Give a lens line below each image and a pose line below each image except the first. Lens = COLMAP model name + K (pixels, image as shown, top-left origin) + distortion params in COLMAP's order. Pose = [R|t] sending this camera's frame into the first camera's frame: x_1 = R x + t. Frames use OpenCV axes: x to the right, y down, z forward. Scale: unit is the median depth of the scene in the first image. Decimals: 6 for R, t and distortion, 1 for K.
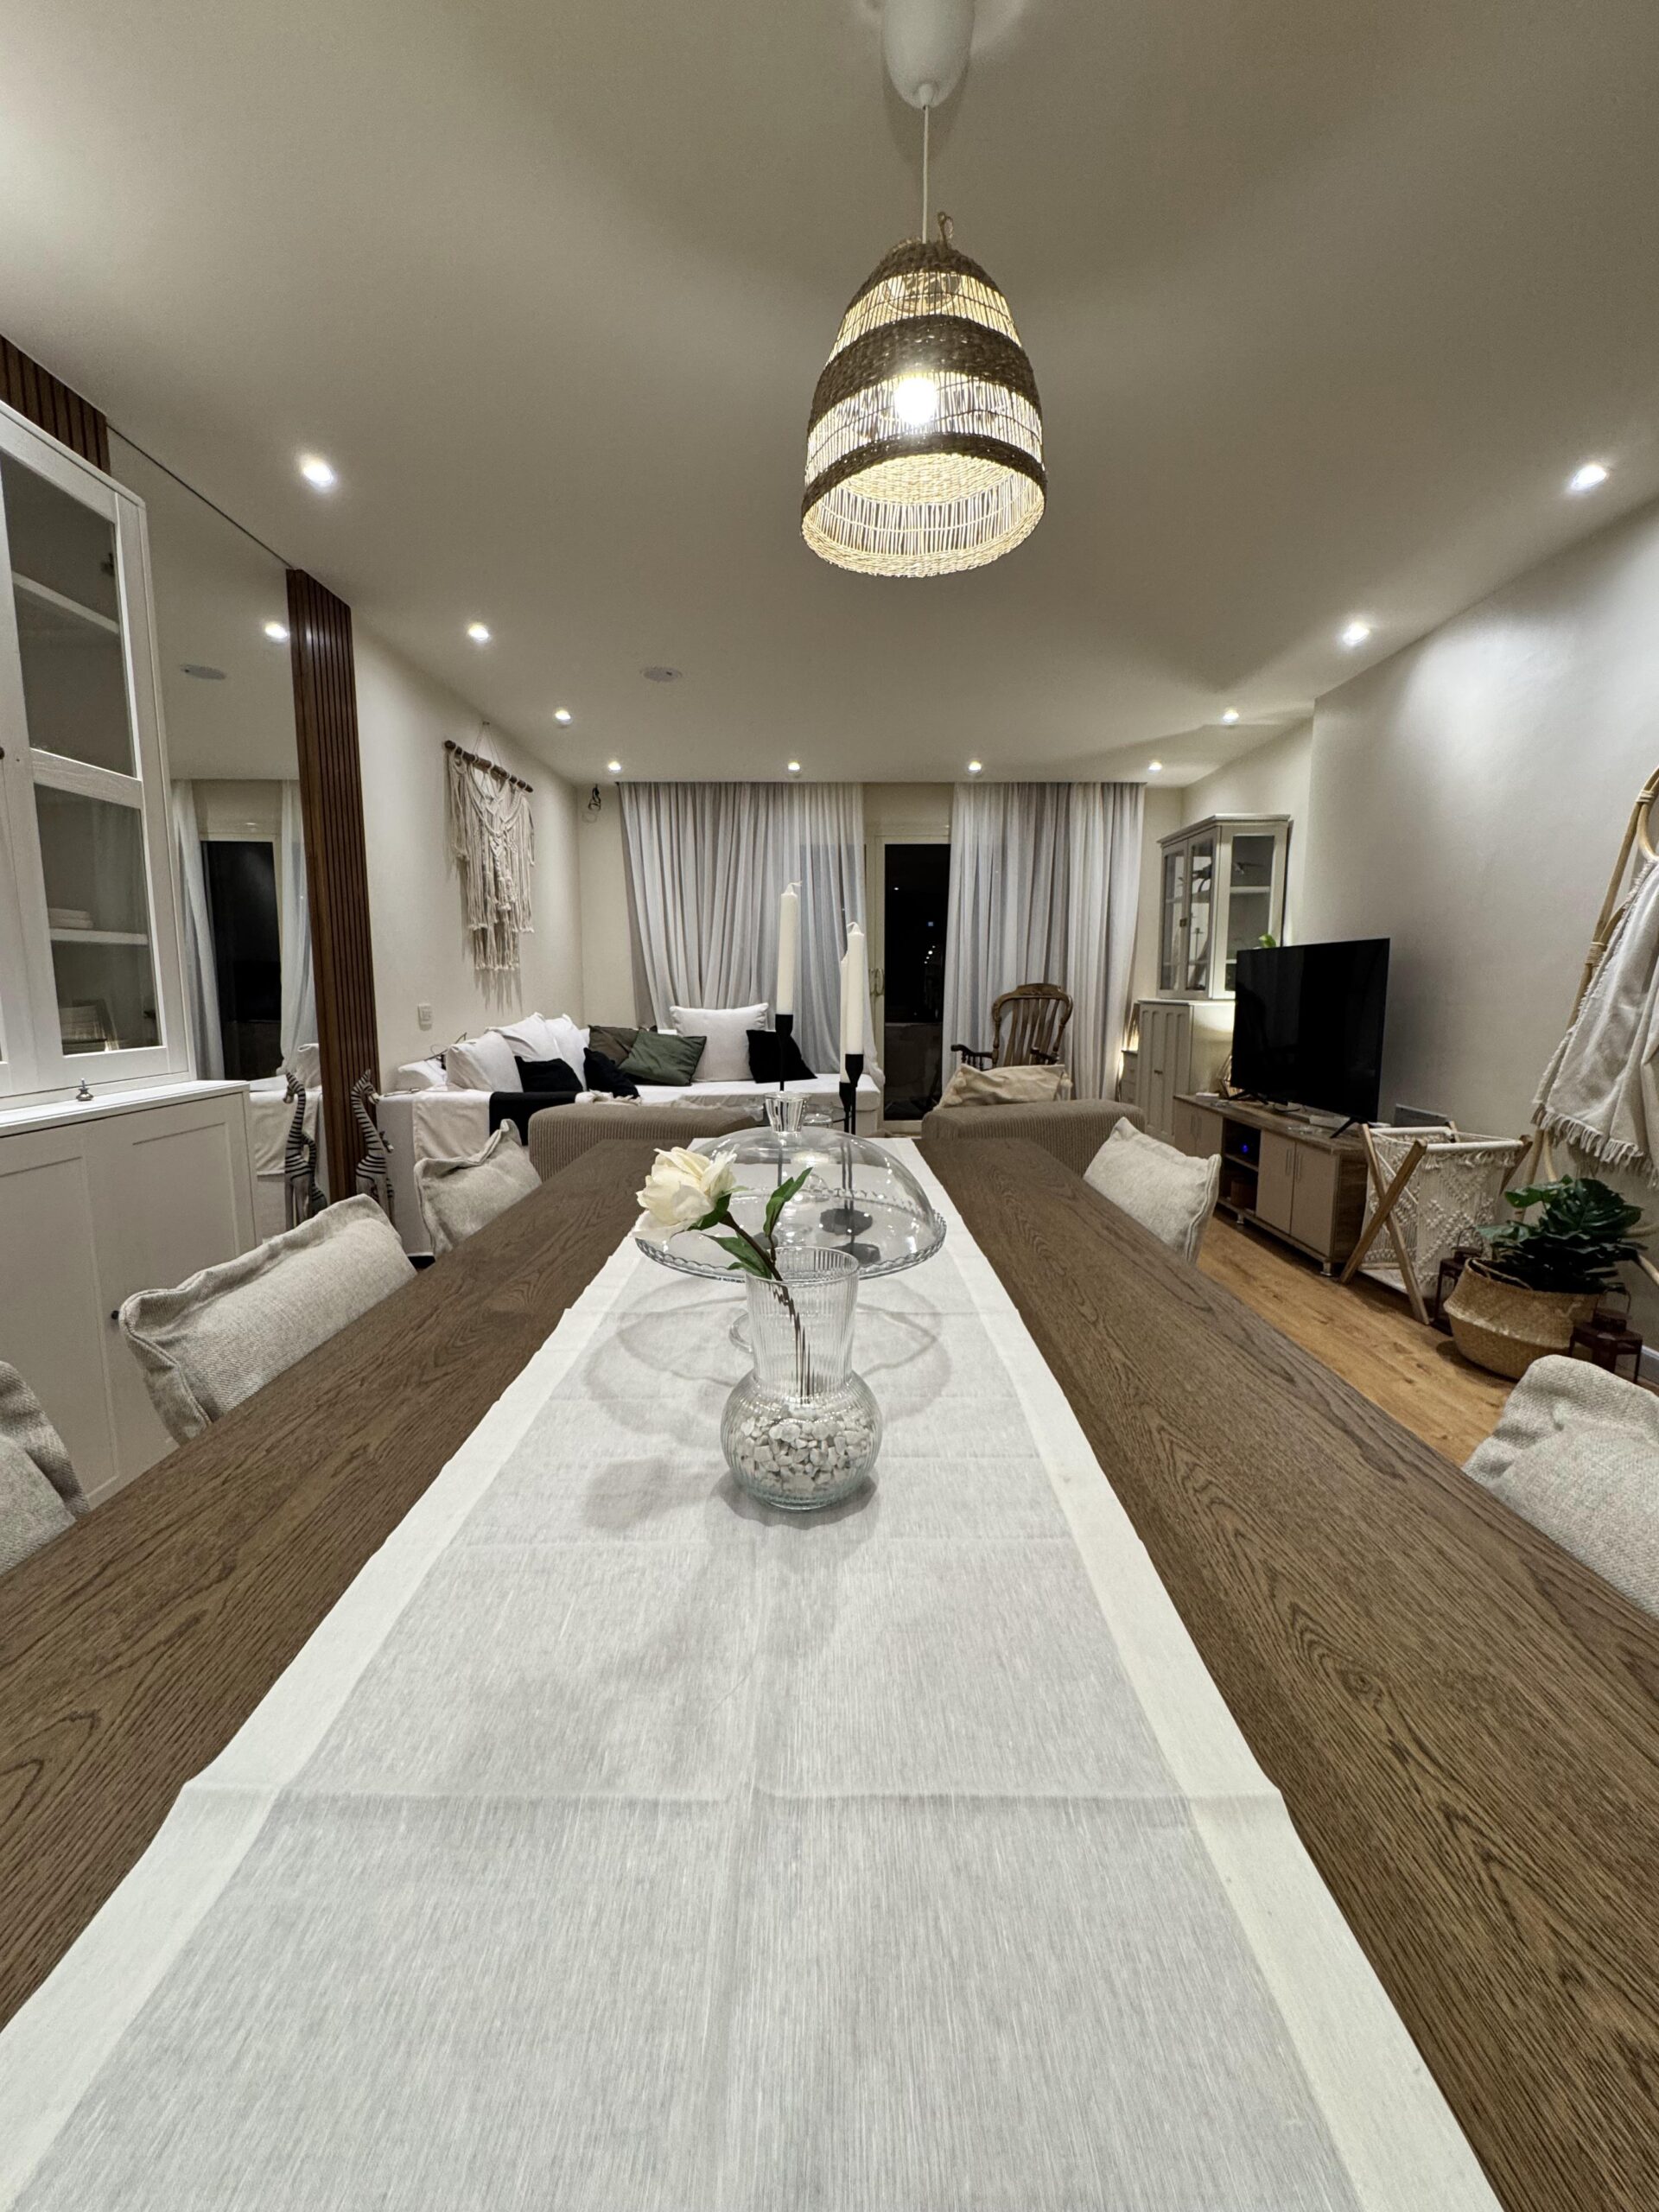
lens RADIAL K [[892.2, 0, 828.6], [0, 892.2, 1105.3], [0, 0, 1]] dist [-0.005511, 0.000341]
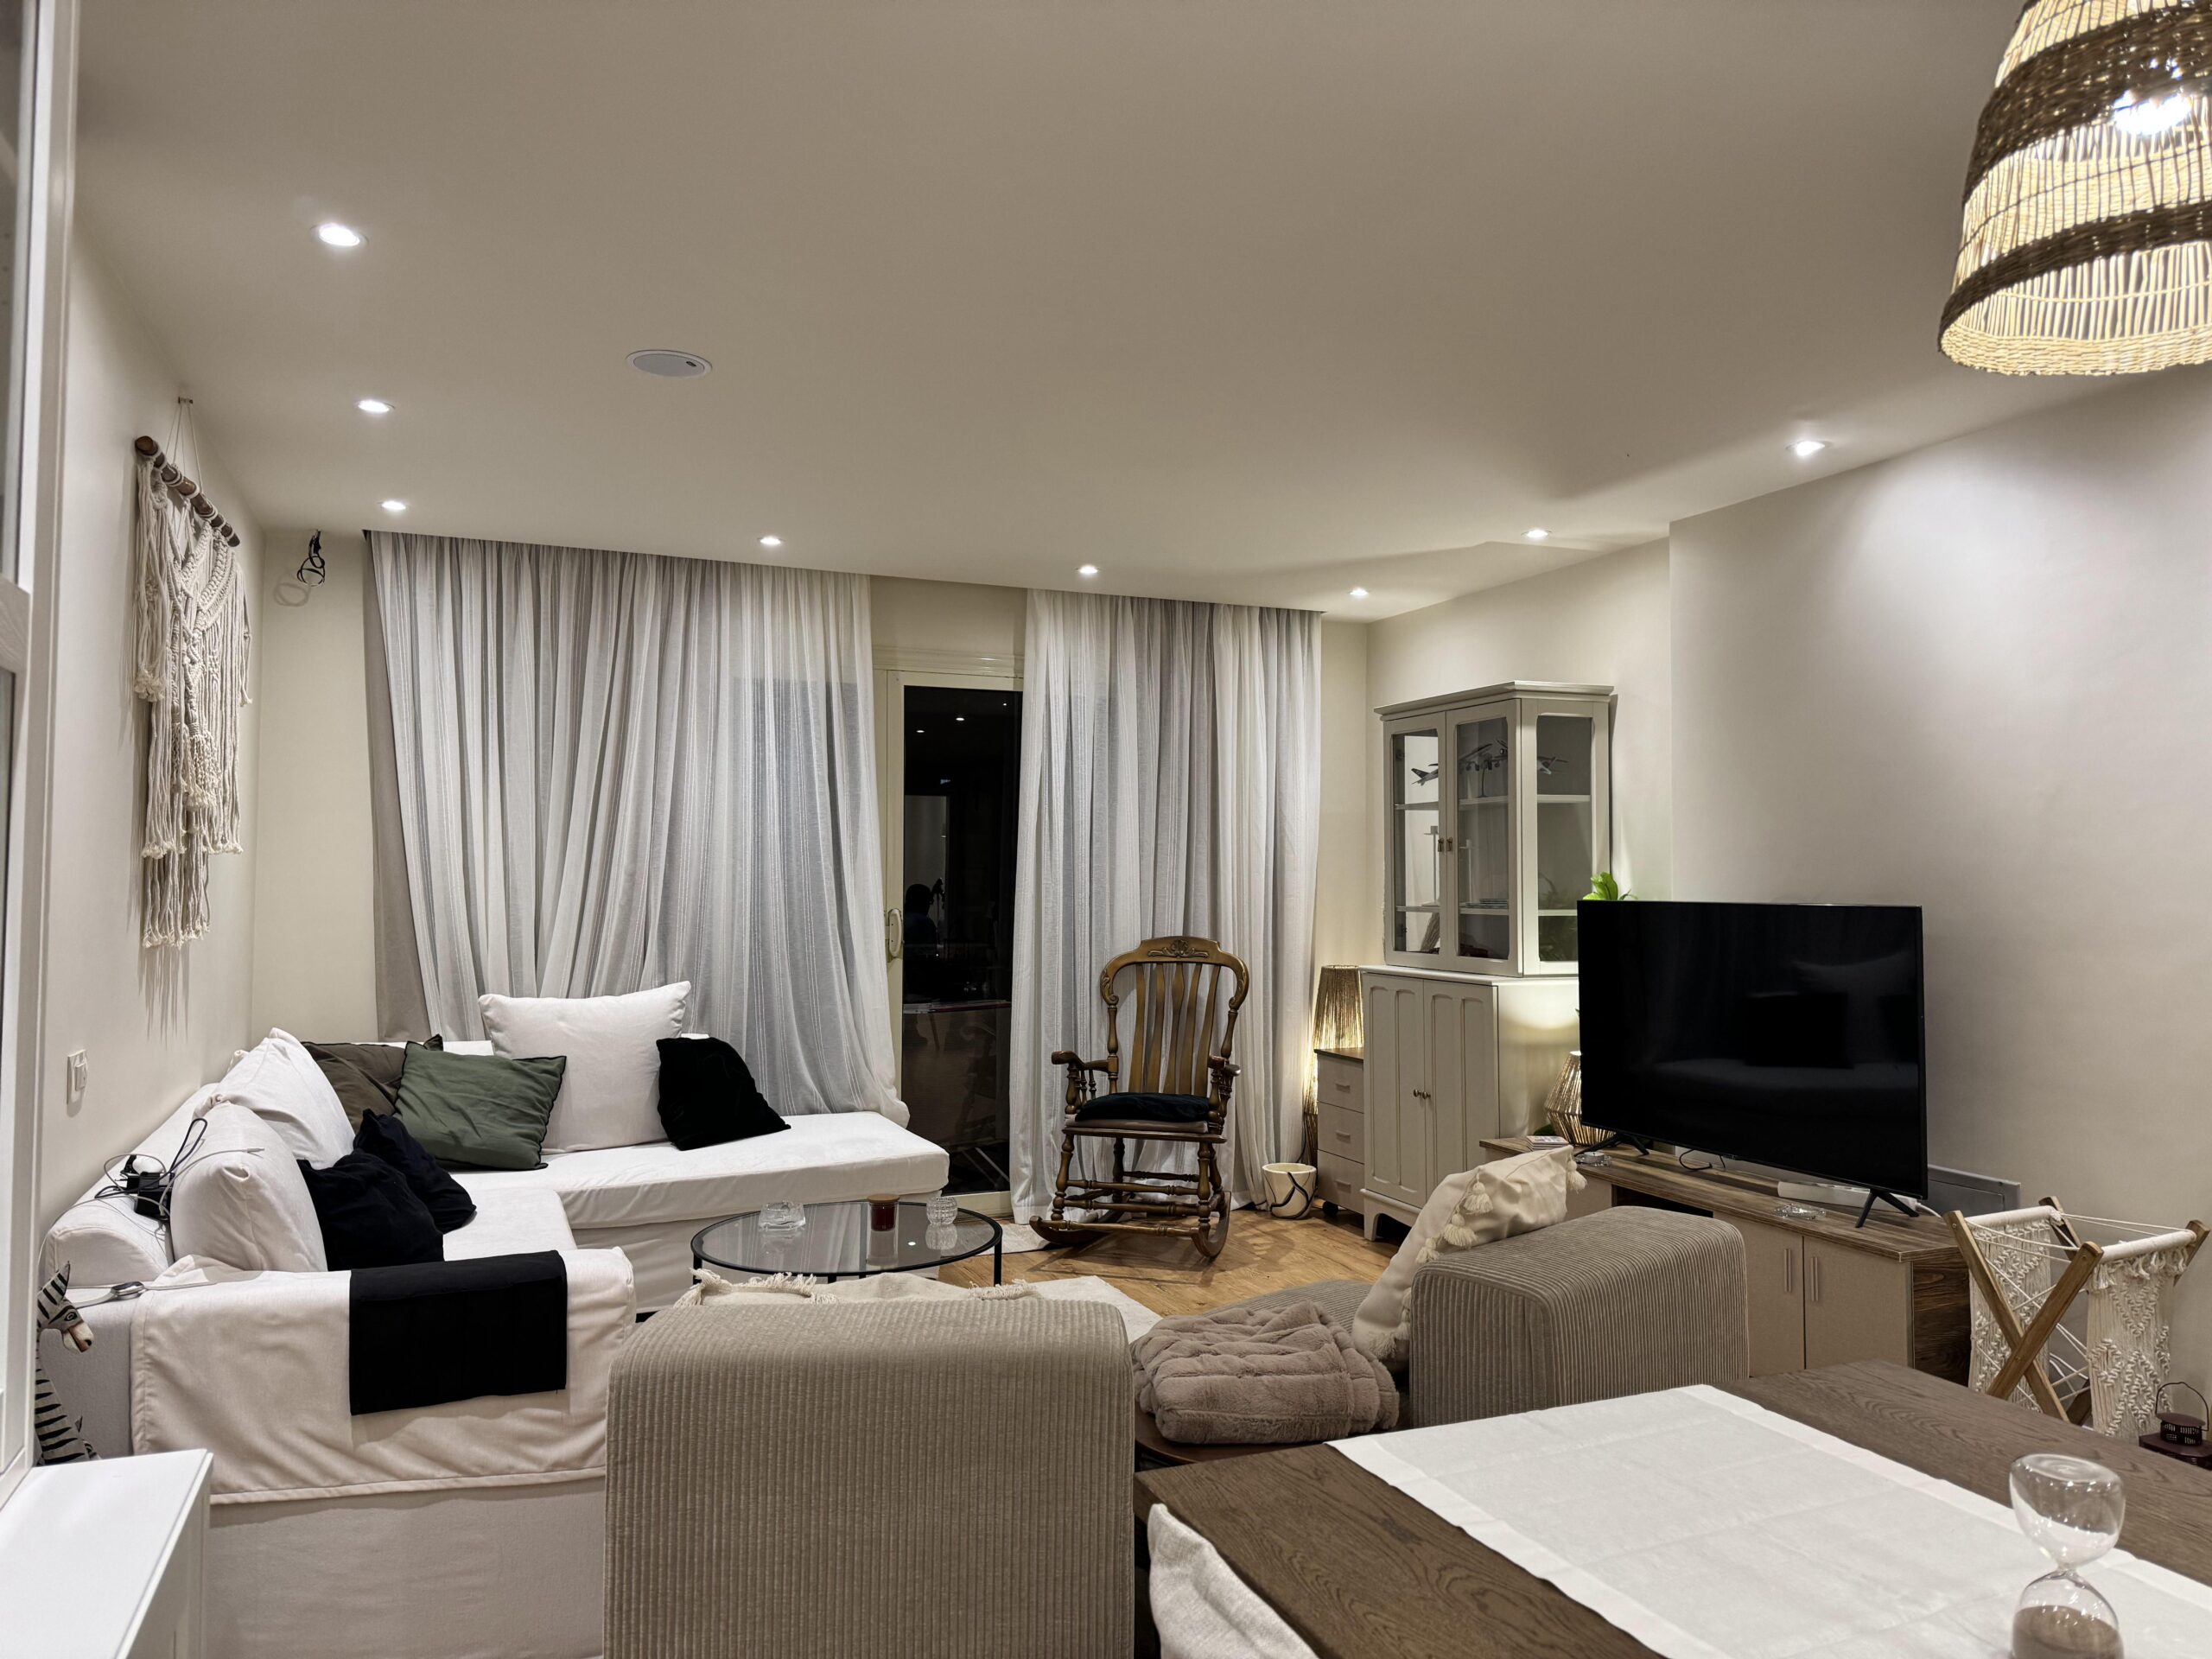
lens RADIAL K [[1563.4, 0, 1109.5], [0, 1563.4, 837.6], [0, 0, 1]] dist [0.087107, -0.087195]
pose [[0.923931, 0.014738, 0.382275, -0.298039], [0.047530, 0.987093, -0.152933, -0.076103], [-0.379594, 0.159469, 0.911305, 0.145218]]
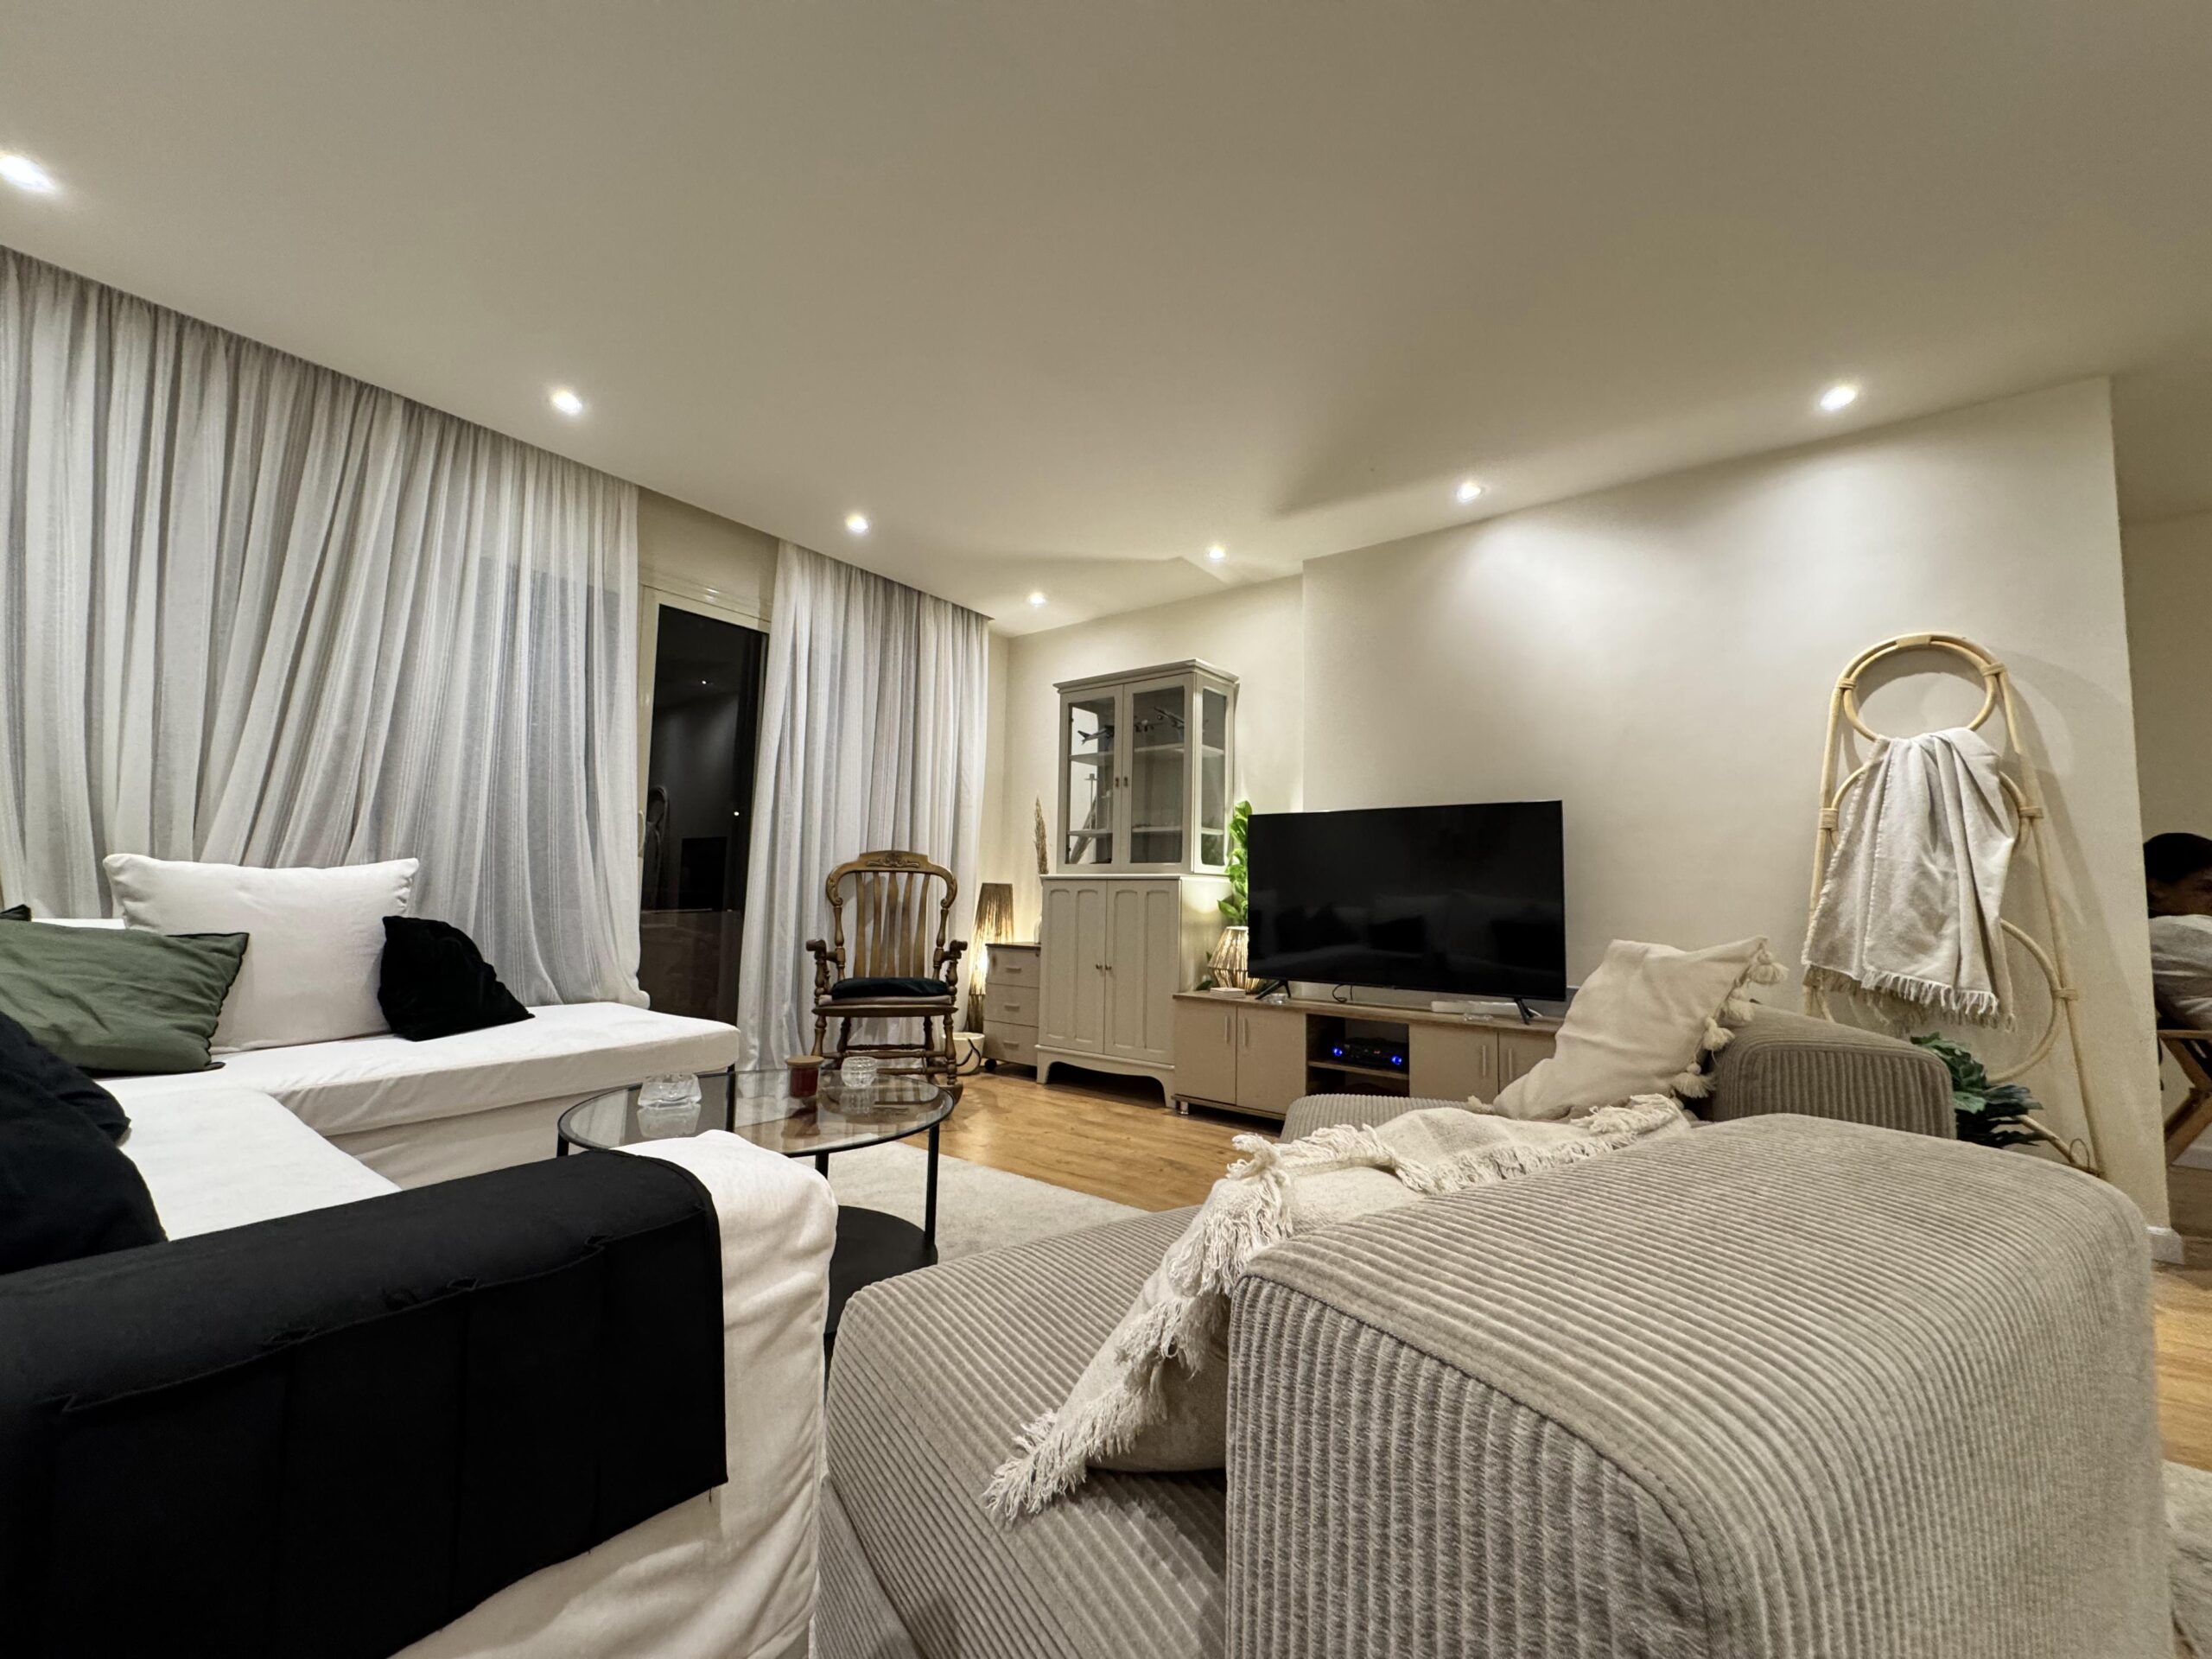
lens RADIAL K [[892.2, 0, 1108.7], [0, 892.2, 833.1], [0, 0, 1]] dist [-0.005511, 0.000341]
pose [[0.602784, 0.074185, 0.794448, -0.342165], [0.086437, 0.983738, -0.157445, -0.040555], [-0.793208, 0.163575, 0.586569, 0.712548]]
